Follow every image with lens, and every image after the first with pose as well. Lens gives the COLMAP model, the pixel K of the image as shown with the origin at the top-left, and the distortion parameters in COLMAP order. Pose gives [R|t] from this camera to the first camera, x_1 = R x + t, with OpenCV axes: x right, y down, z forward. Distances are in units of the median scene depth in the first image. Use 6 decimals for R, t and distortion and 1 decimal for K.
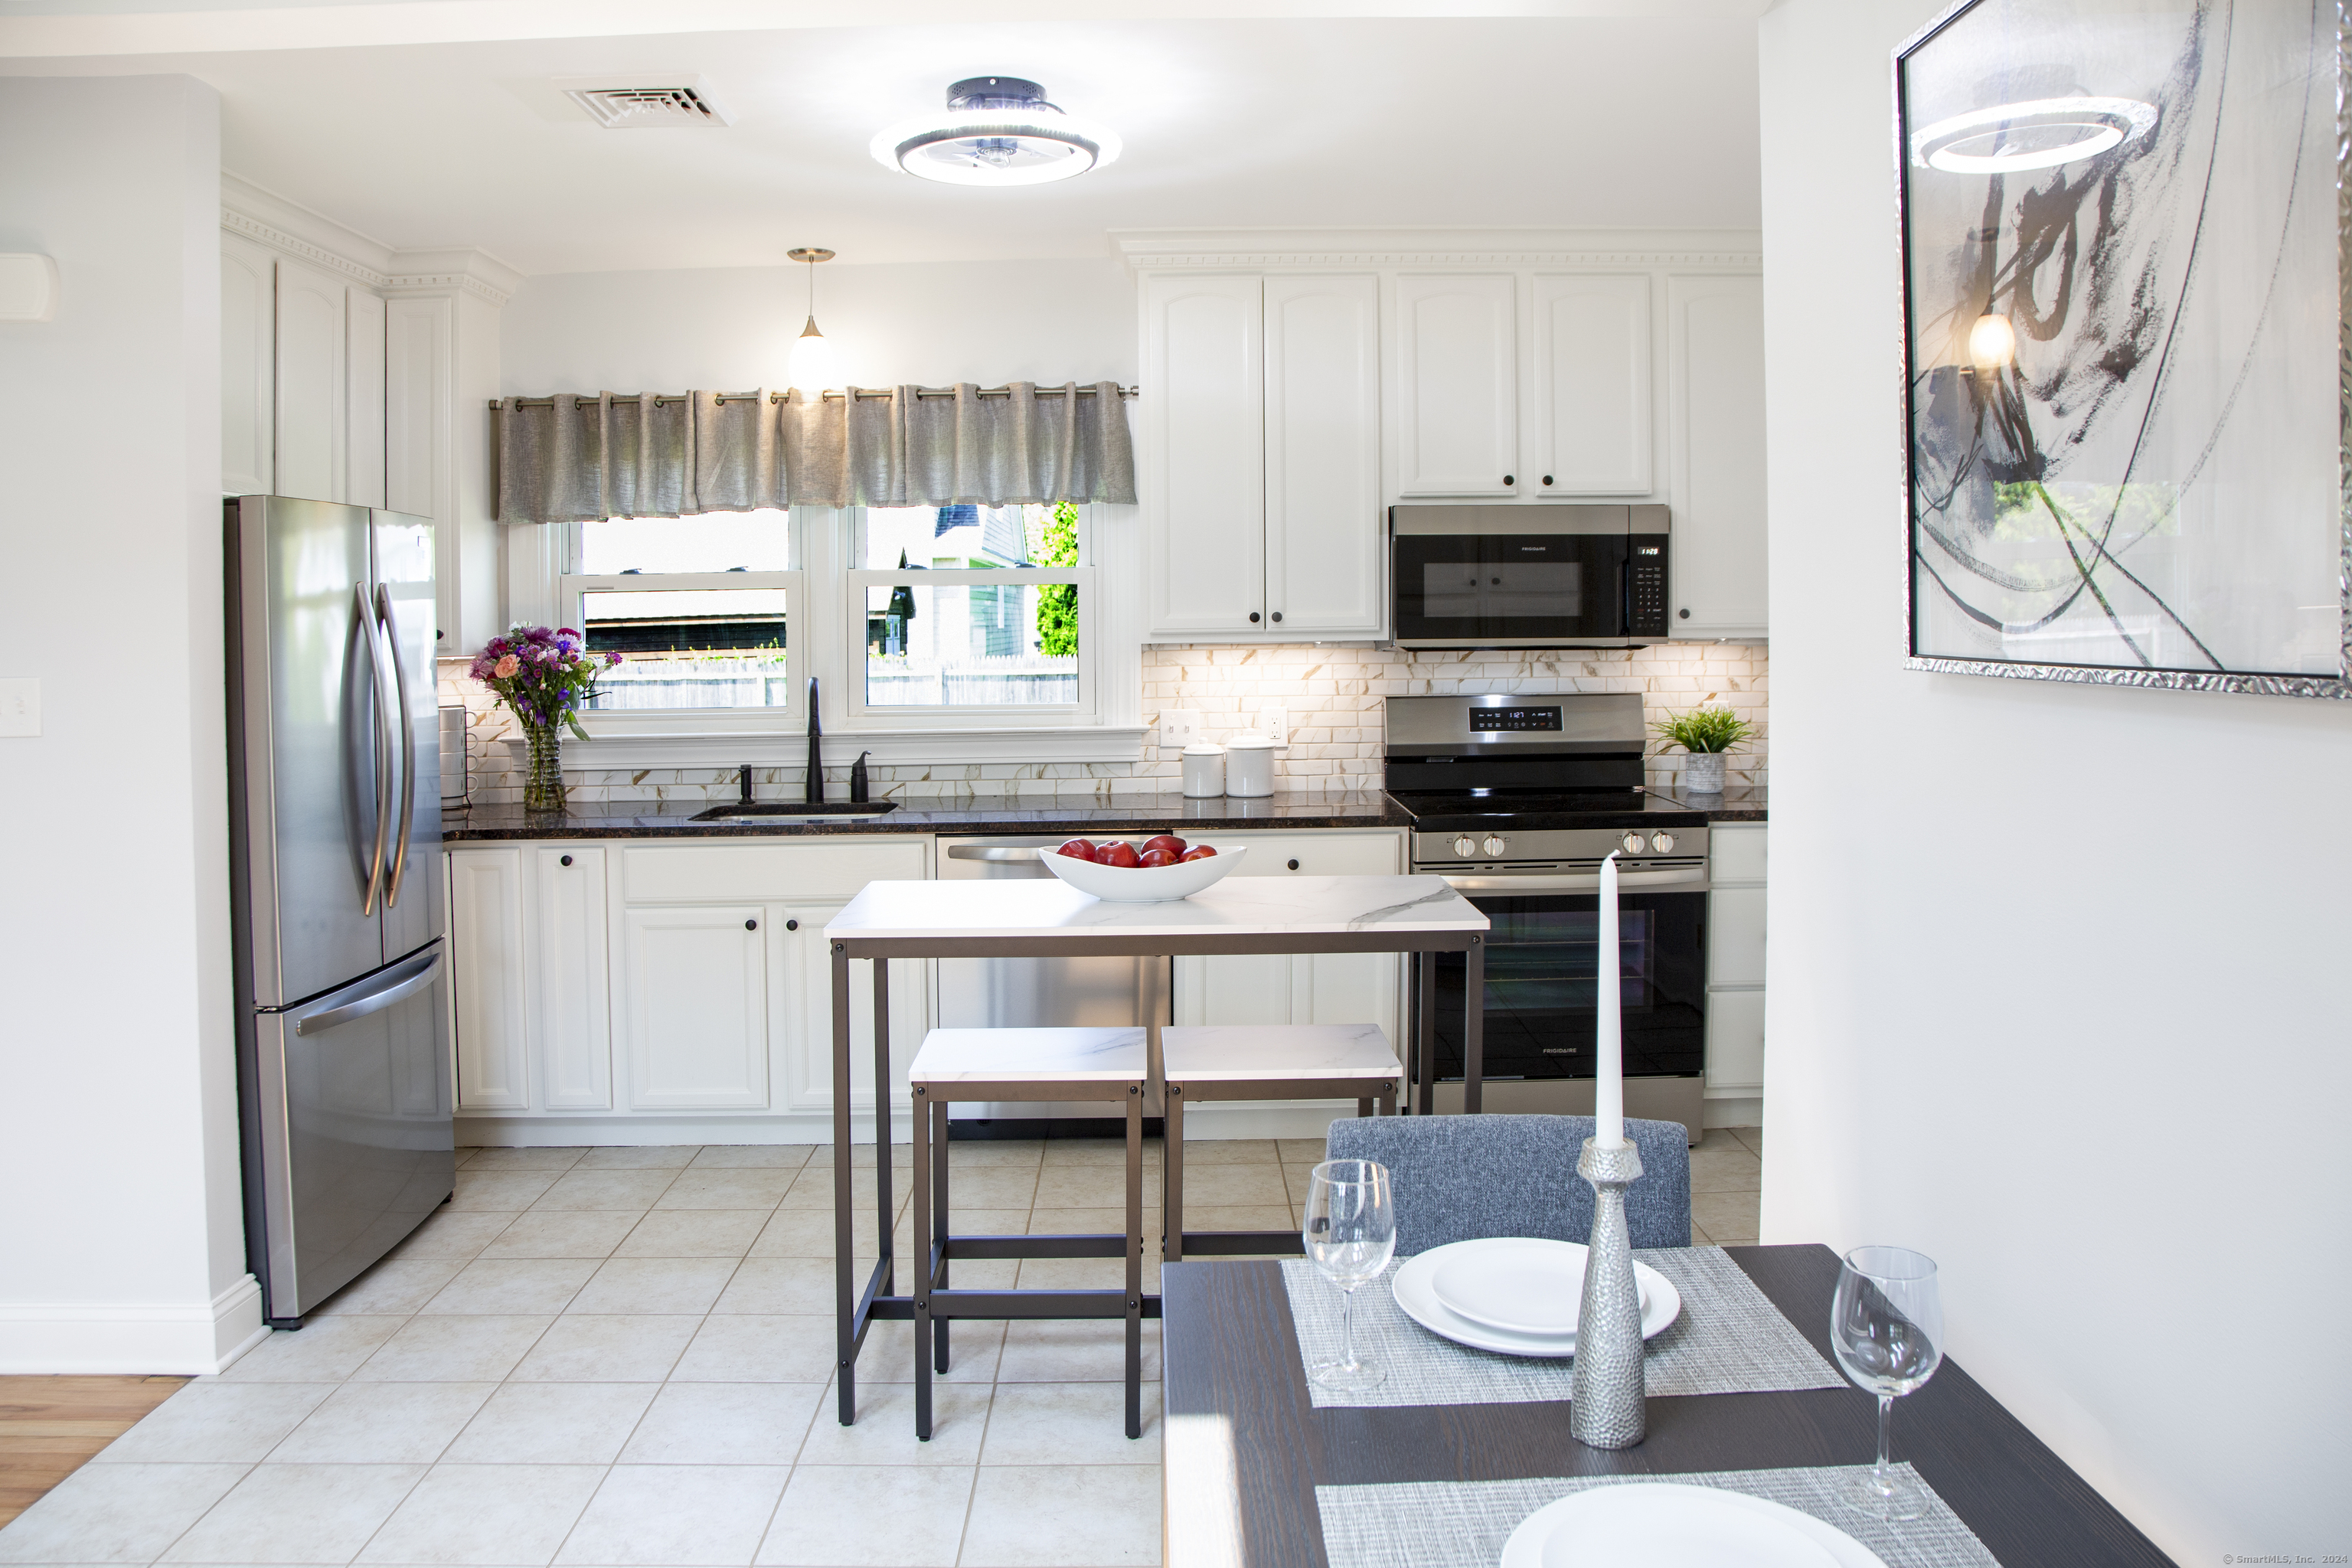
lens RADIAL K [[1648.3, 0, 1242.6], [0, 1648.3, 616.0], [0, 0, 1]] dist [-0.093209, 0.036079]
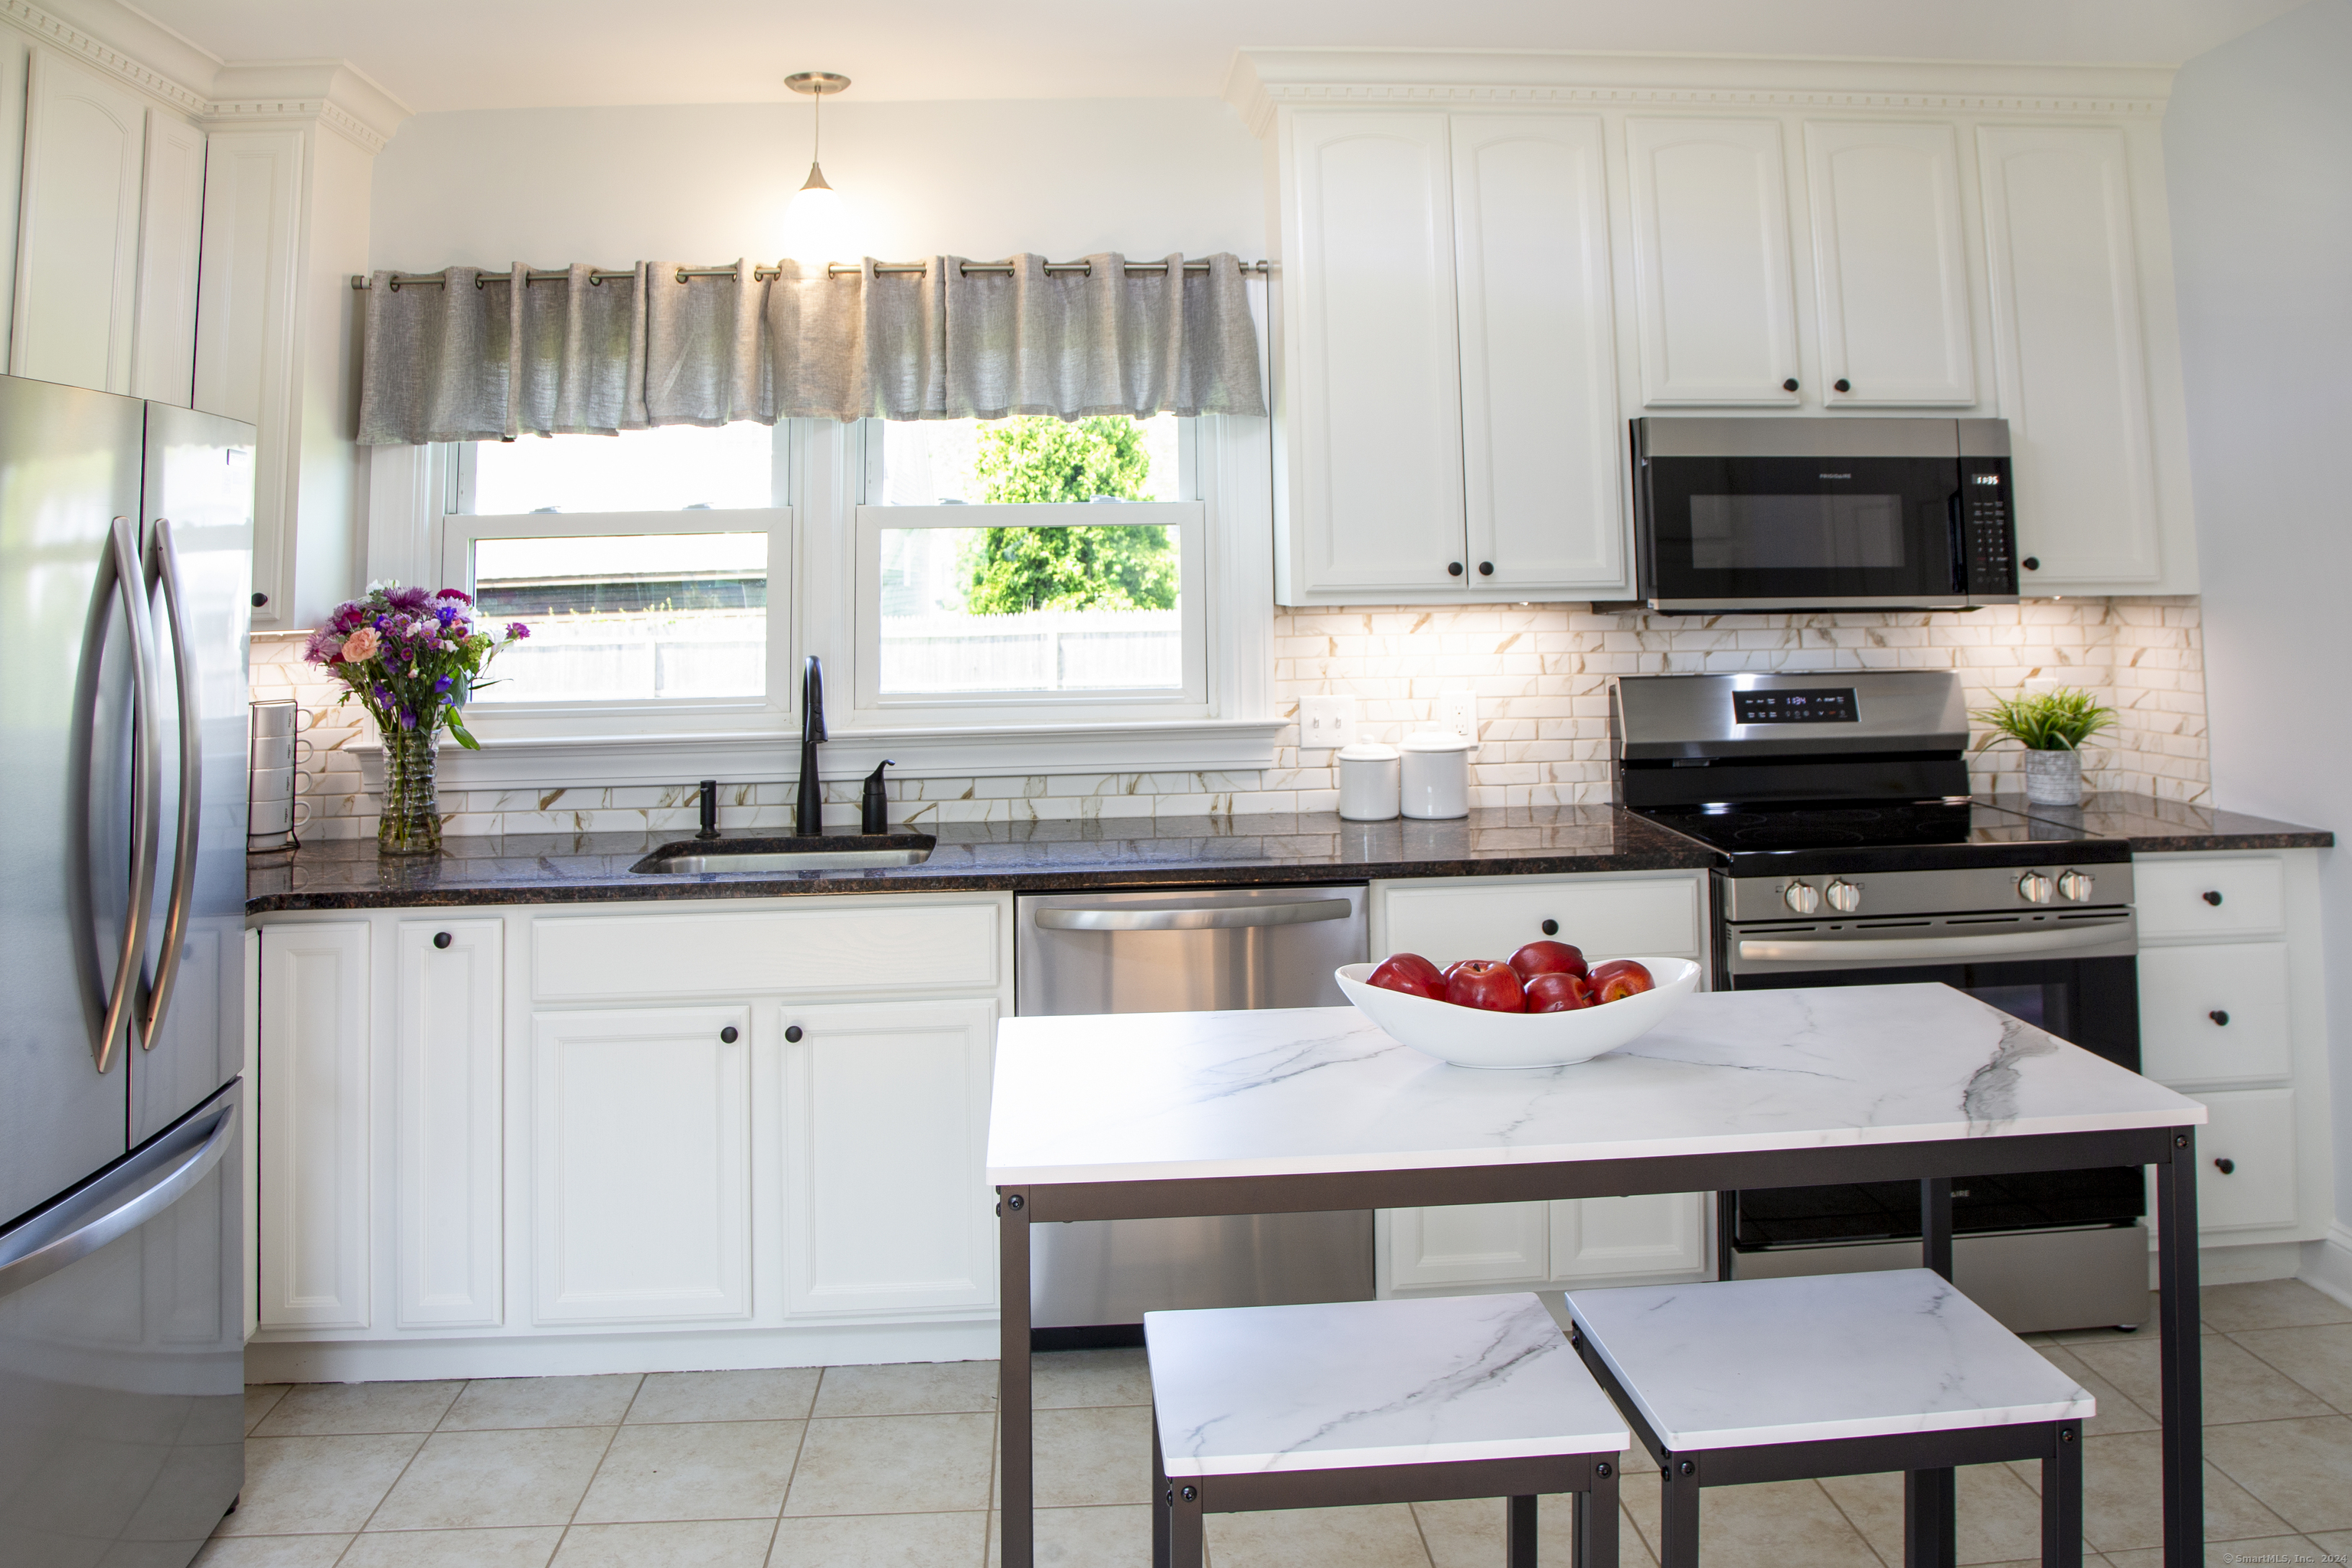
lens RADIAL K [[1648.3, 0, 1316.8], [0, 1648.3, 394.6], [0, 0, 1]] dist [-0.093209, 0.036079]
pose [[0.993817, 0.005899, 0.110870, -0.126944], [0.005493, 0.994752, -0.102164, -0.003365], [-0.110891, 0.102141, 0.988570, 0.272817]]
